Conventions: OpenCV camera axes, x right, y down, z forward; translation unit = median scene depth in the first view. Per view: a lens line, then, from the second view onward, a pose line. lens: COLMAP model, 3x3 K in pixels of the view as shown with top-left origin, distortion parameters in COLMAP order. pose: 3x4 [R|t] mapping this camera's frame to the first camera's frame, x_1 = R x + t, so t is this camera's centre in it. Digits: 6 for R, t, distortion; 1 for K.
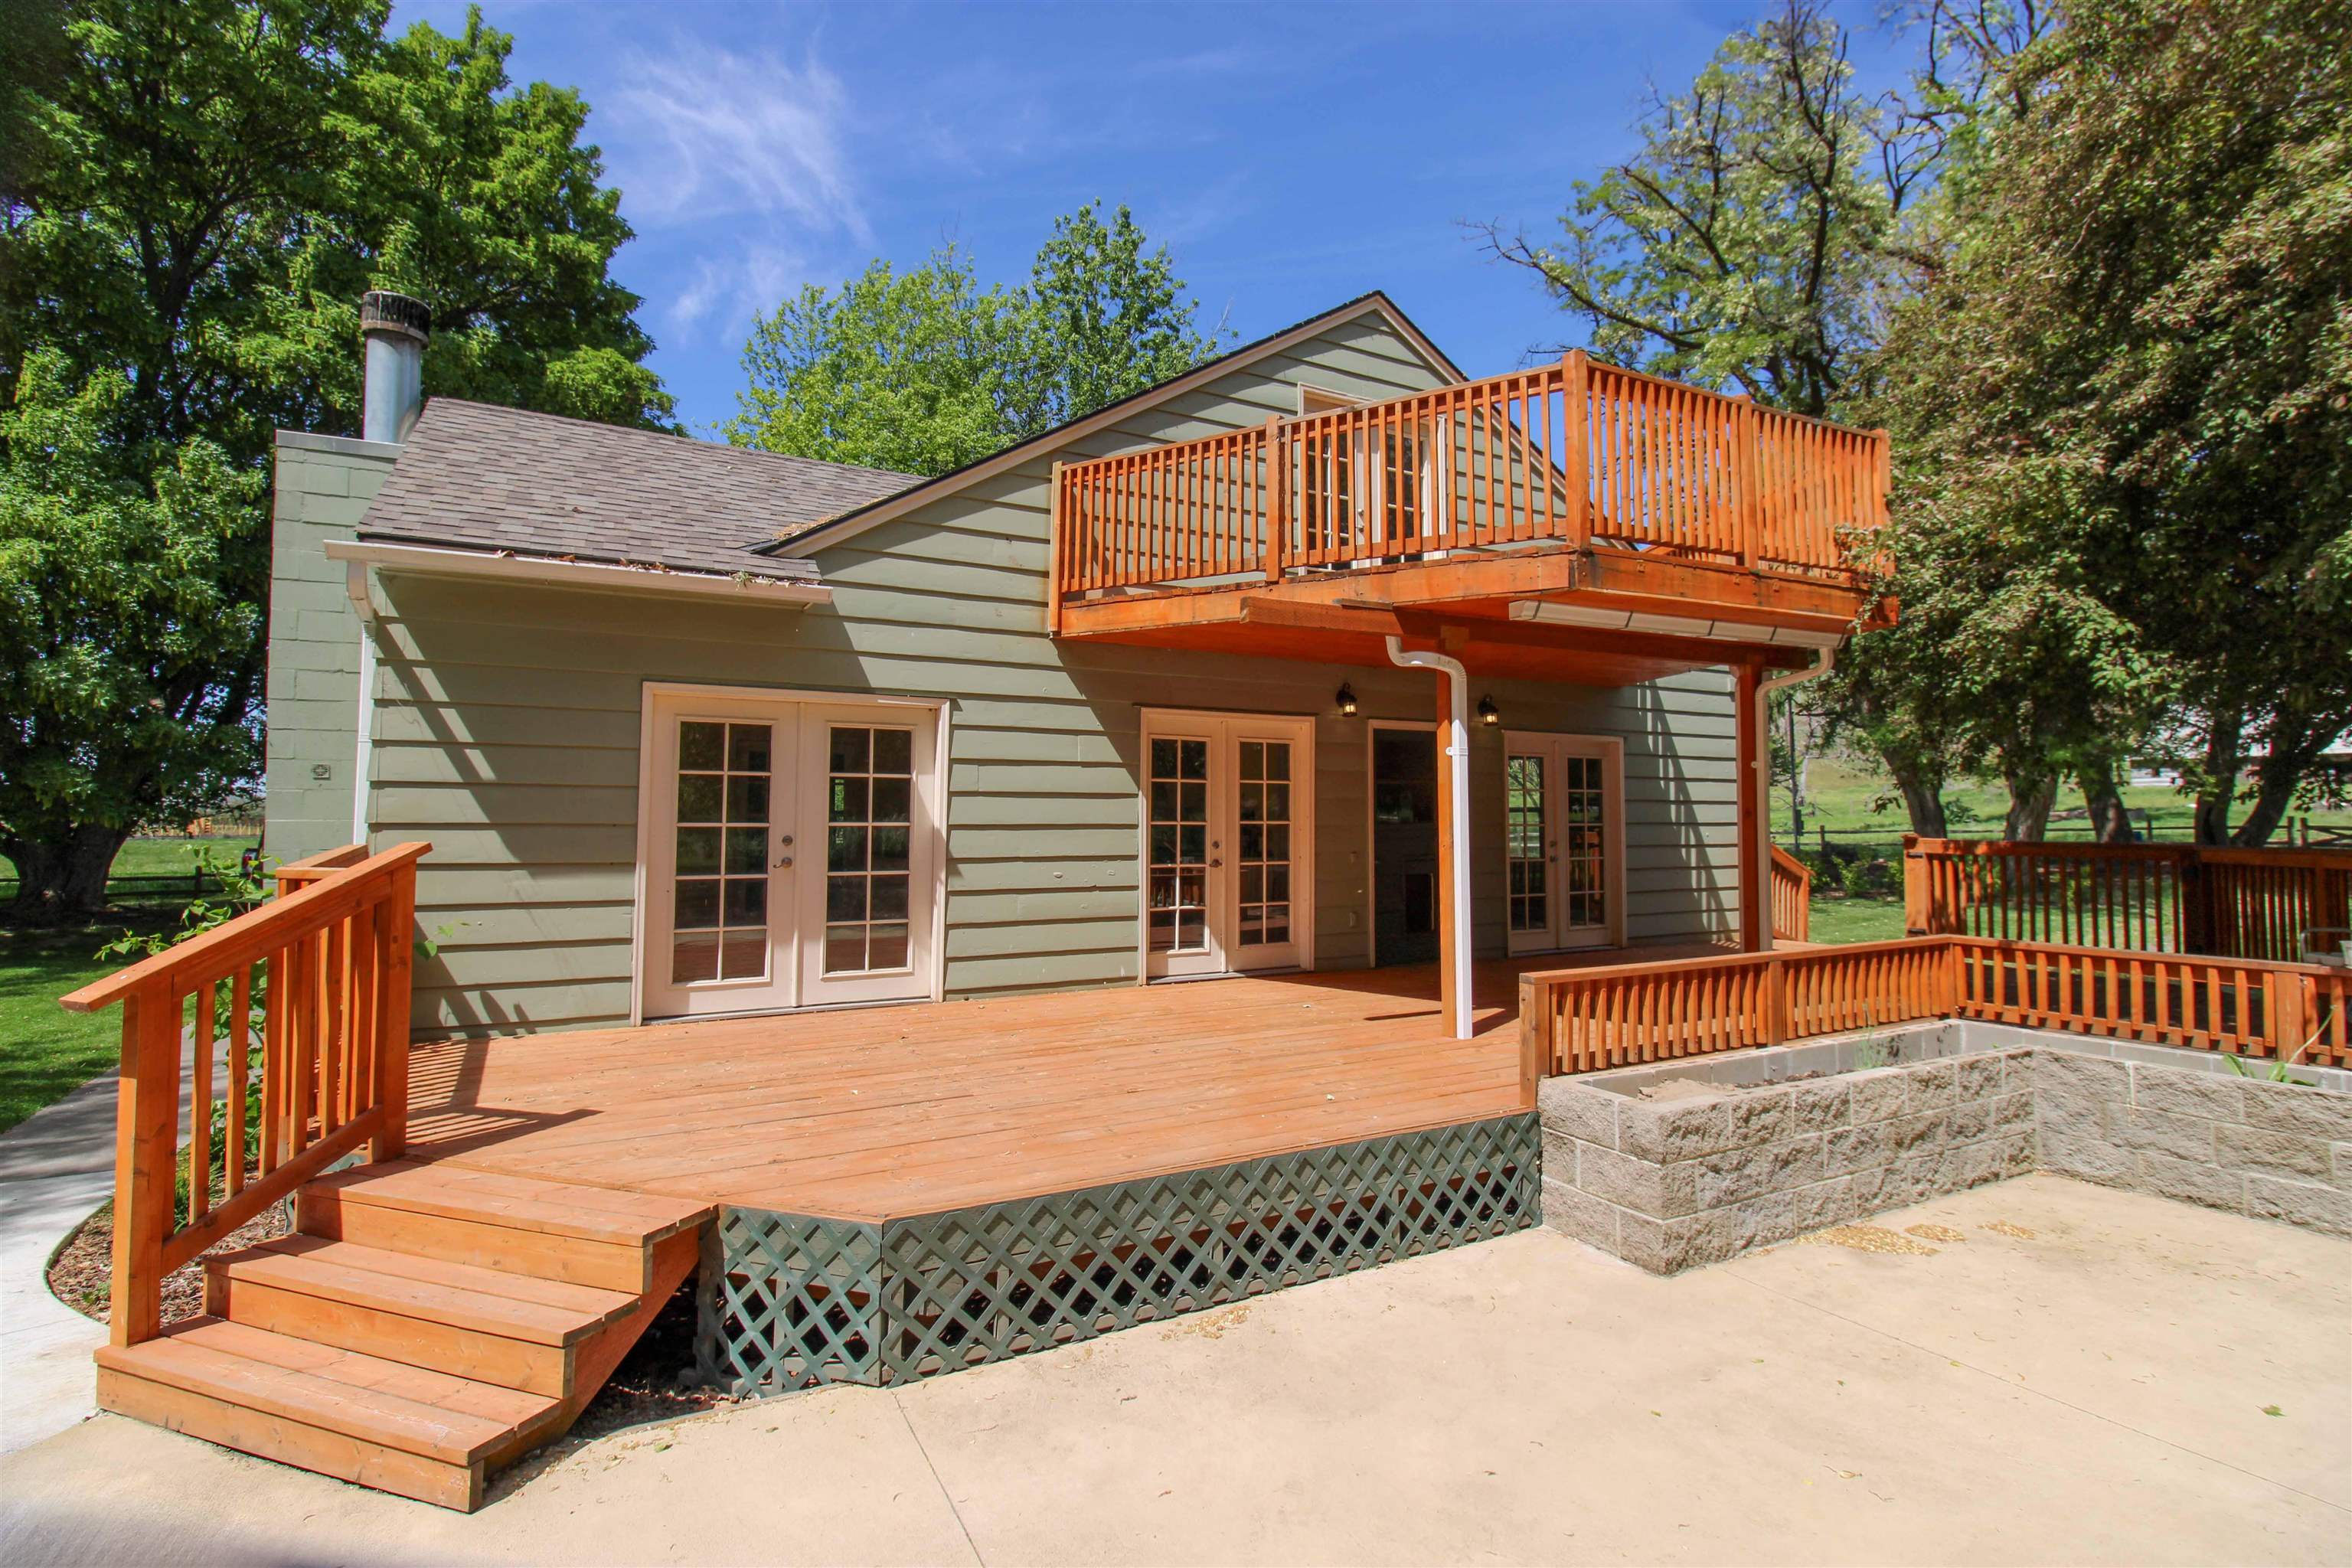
lens RADIAL K [[1111.8, 0, 1180.0], [0, 1111.8, 771.6], [0, 0, 1]] dist [-0.008412, -0.003911]
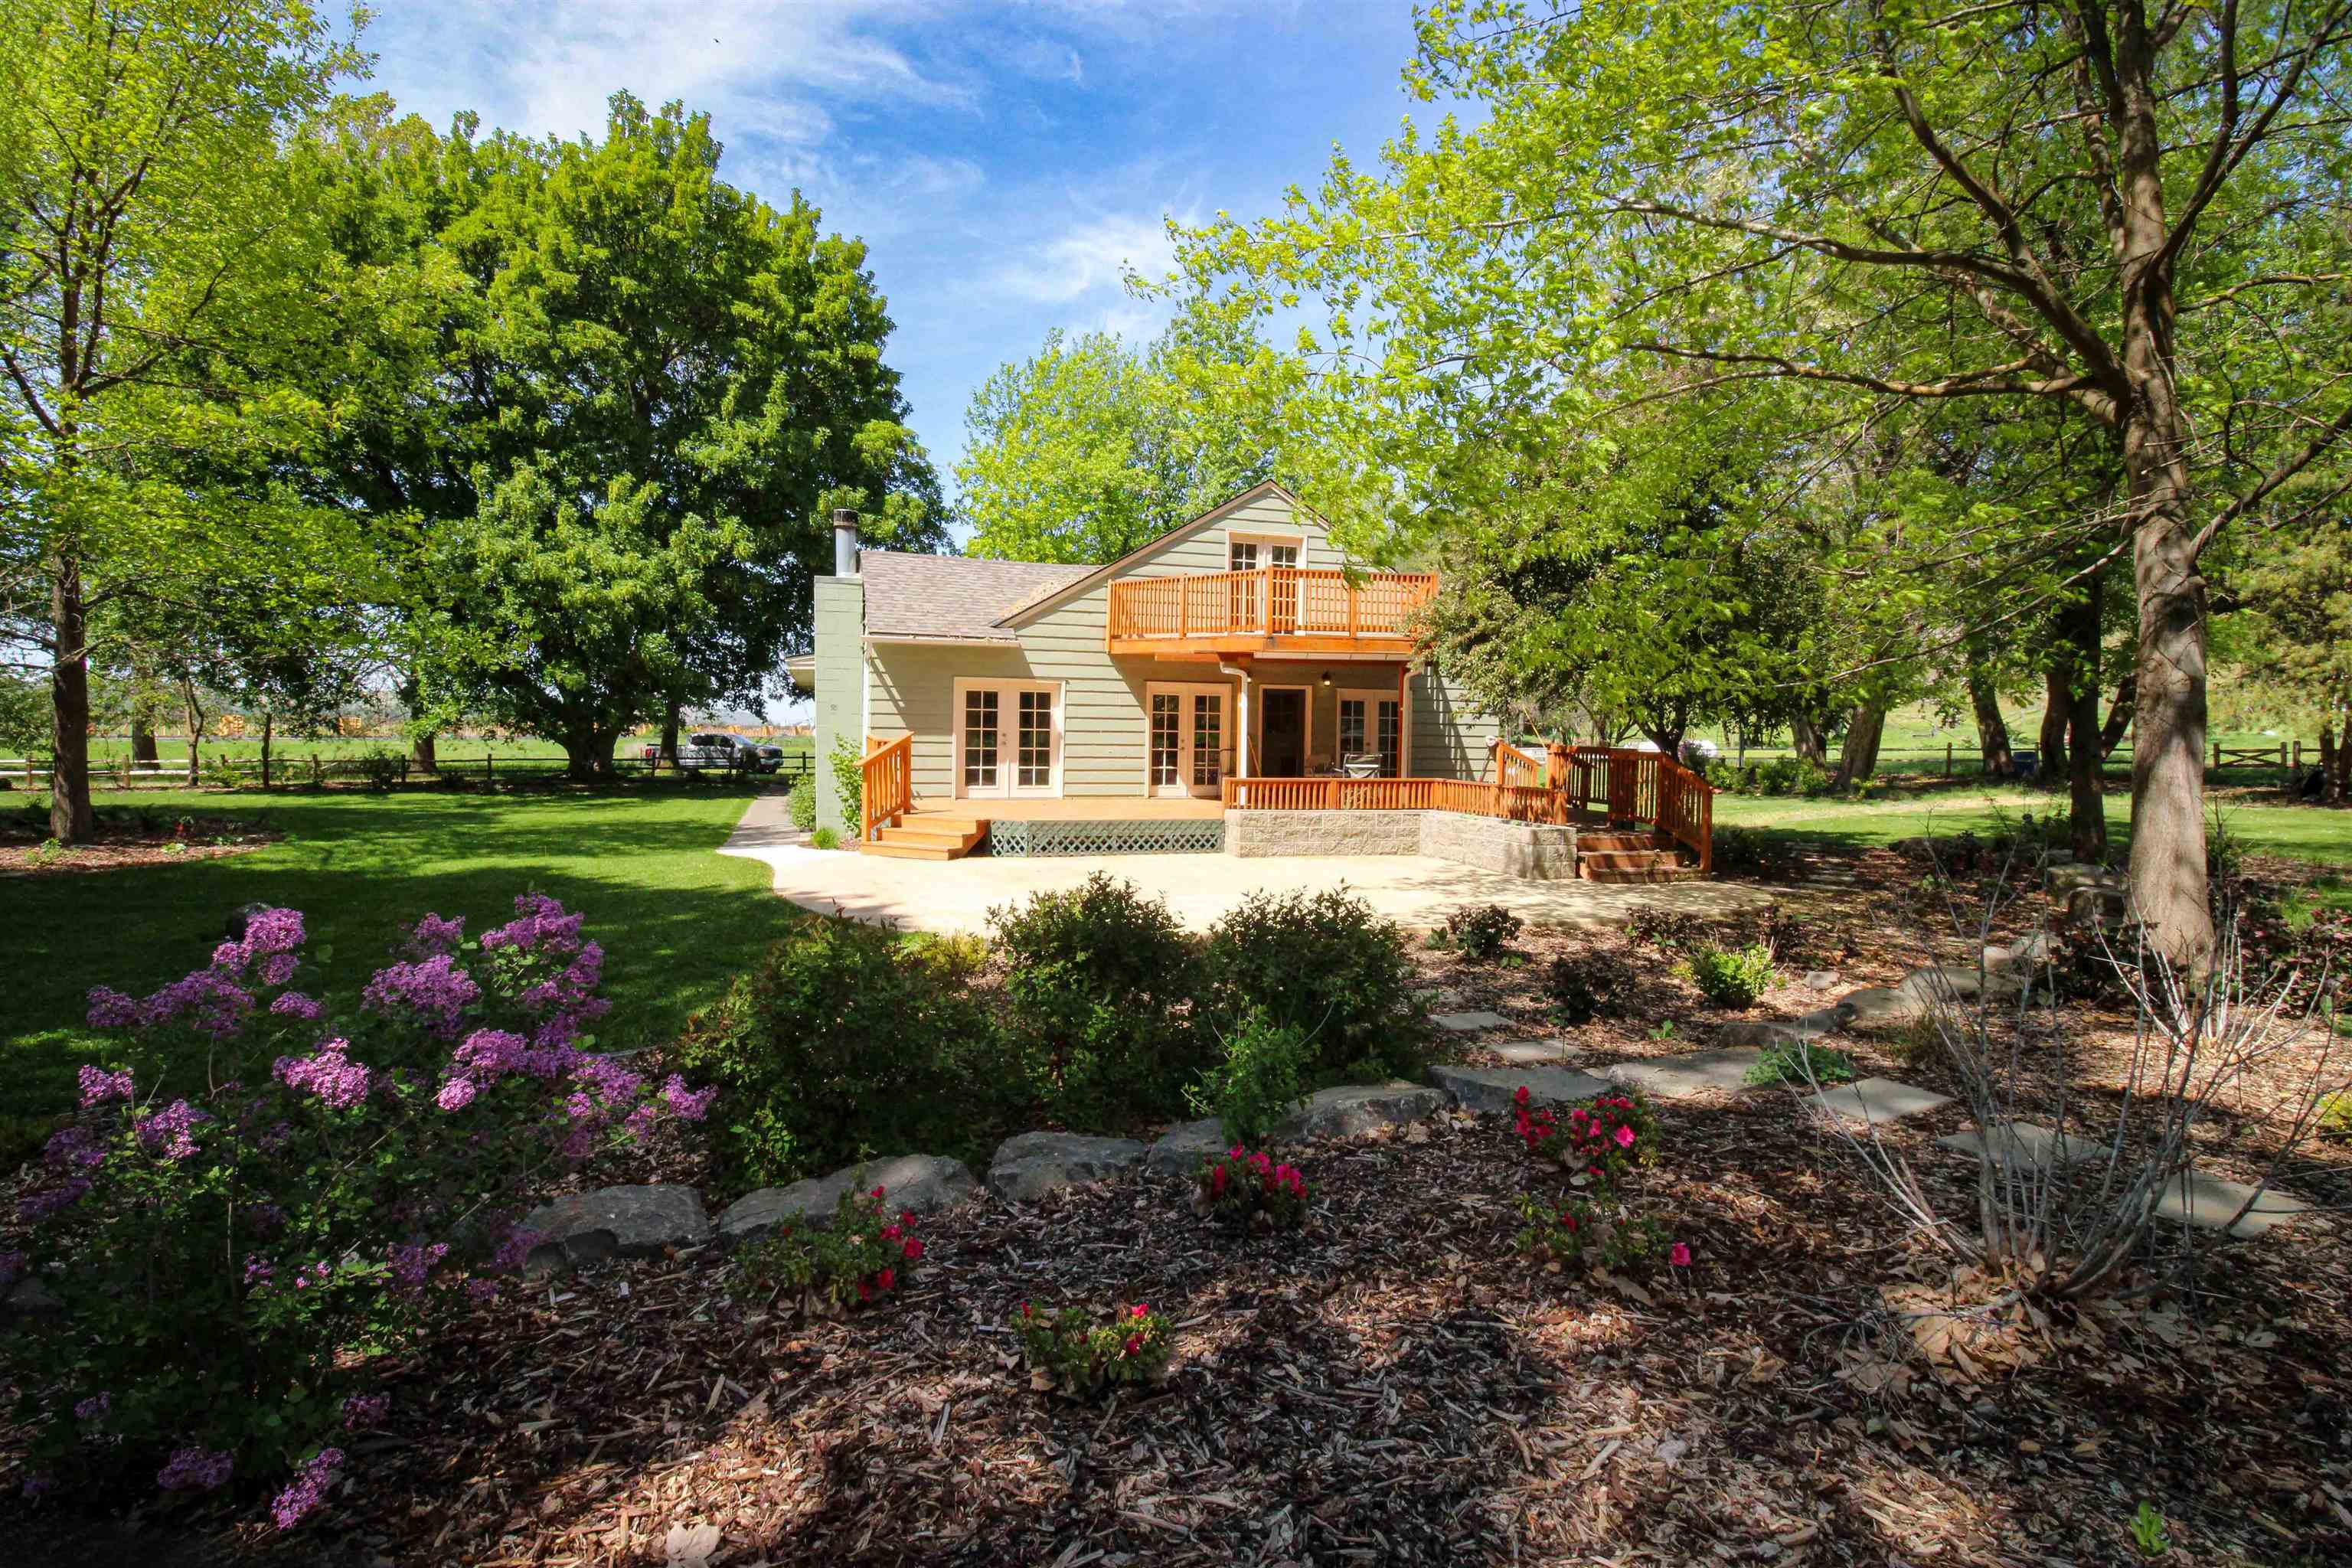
lens RADIAL K [[1111.8, 0, 1178.2], [0, 1111.8, 785.6], [0, 0, 1]] dist [-0.008412, -0.003911]
pose [[0.984272, 0.022646, -0.175204, 0.450176], [-0.006202, 0.995568, 0.093836, -0.059730], [0.176553, -0.091274, 0.980050, -1.323154]]
